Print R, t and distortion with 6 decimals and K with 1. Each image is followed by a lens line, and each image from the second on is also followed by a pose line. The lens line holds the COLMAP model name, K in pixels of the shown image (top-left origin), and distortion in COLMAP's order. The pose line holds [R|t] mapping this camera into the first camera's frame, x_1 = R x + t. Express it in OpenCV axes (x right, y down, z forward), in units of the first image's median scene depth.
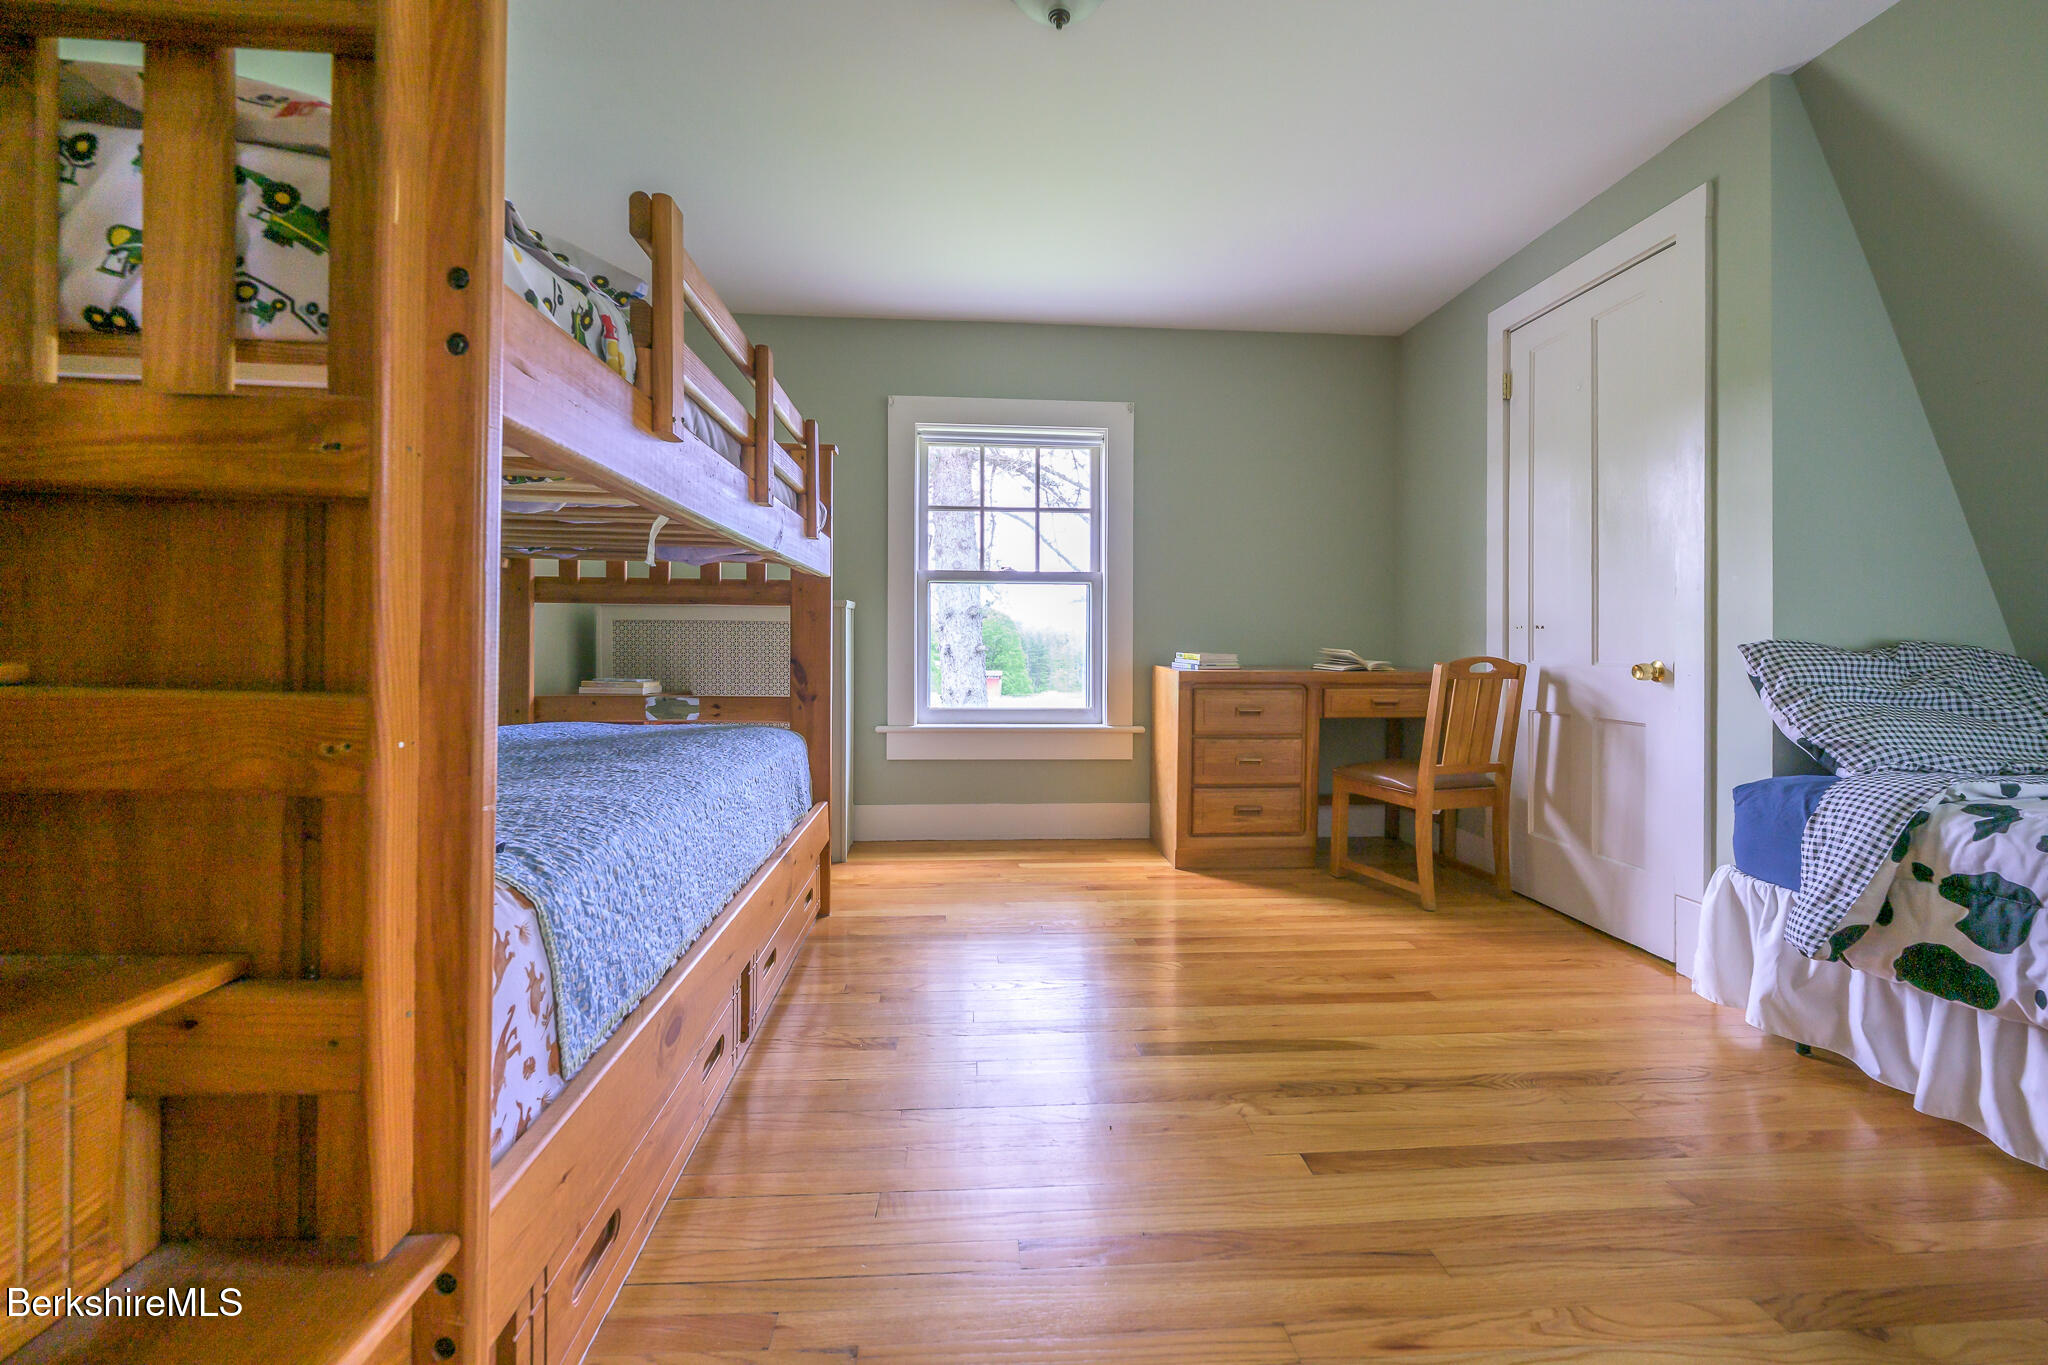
lens RADIAL K [[864.6, 0, 1014.8], [0, 864.6, 691.2], [0, 0, 1]] dist [-0.002064, -0.000063]
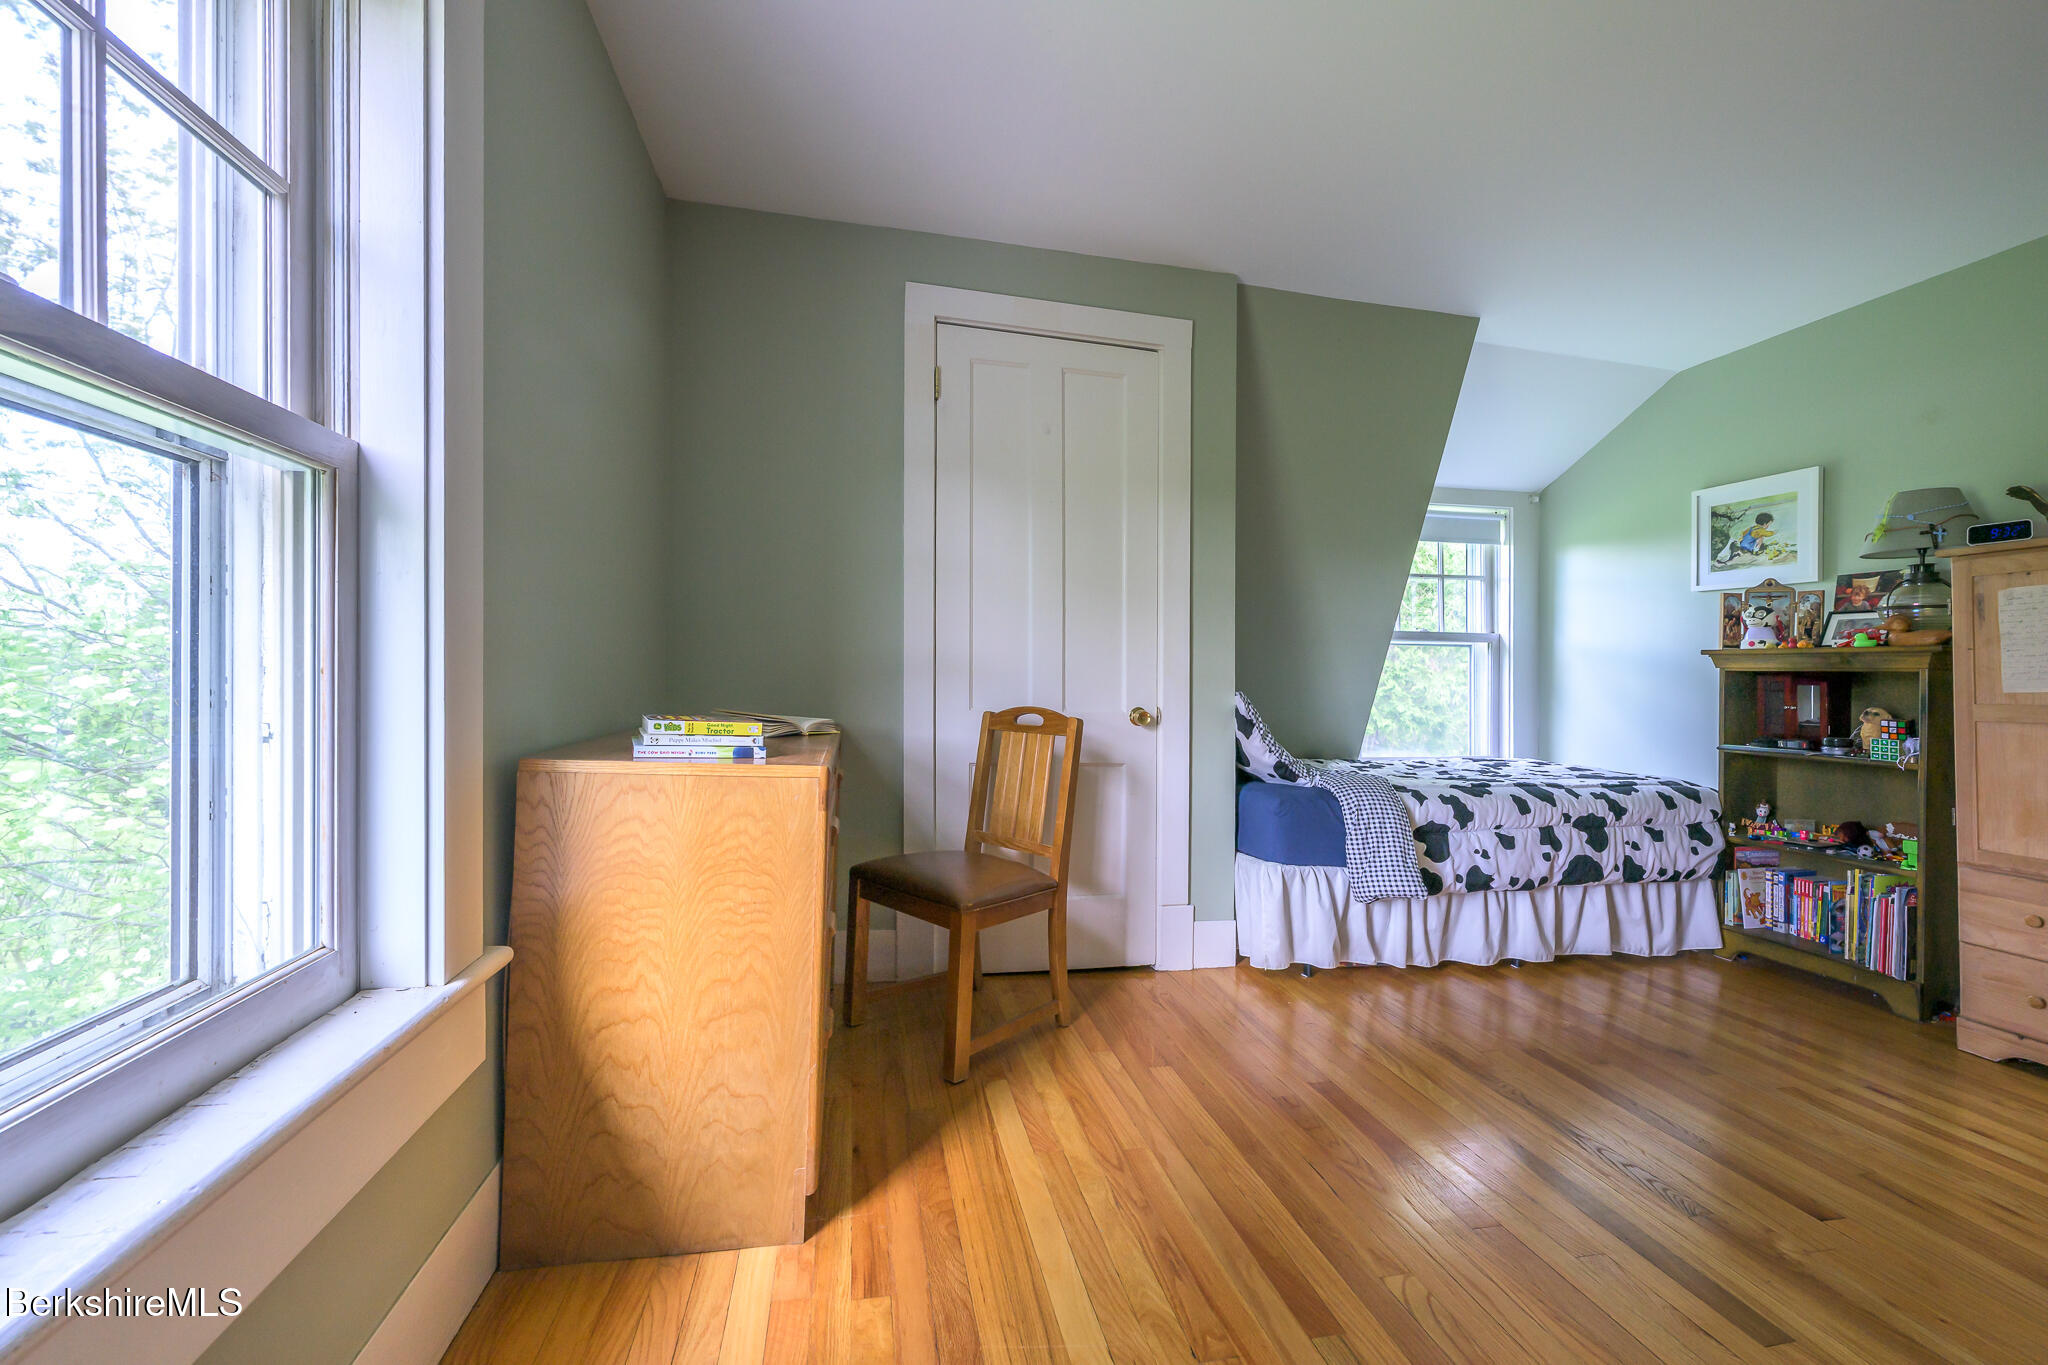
lens RADIAL K [[864.6, 0, 1014.8], [0, 864.6, 691.2], [0, 0, 1]] dist [-0.002064, -0.000063]
pose [[-0.125339, -0.022285, 0.991864, -0.357975], [0.036796, 0.998955, 0.027094, -0.091664], [-0.991431, 0.039893, -0.124388, 1.303820]]
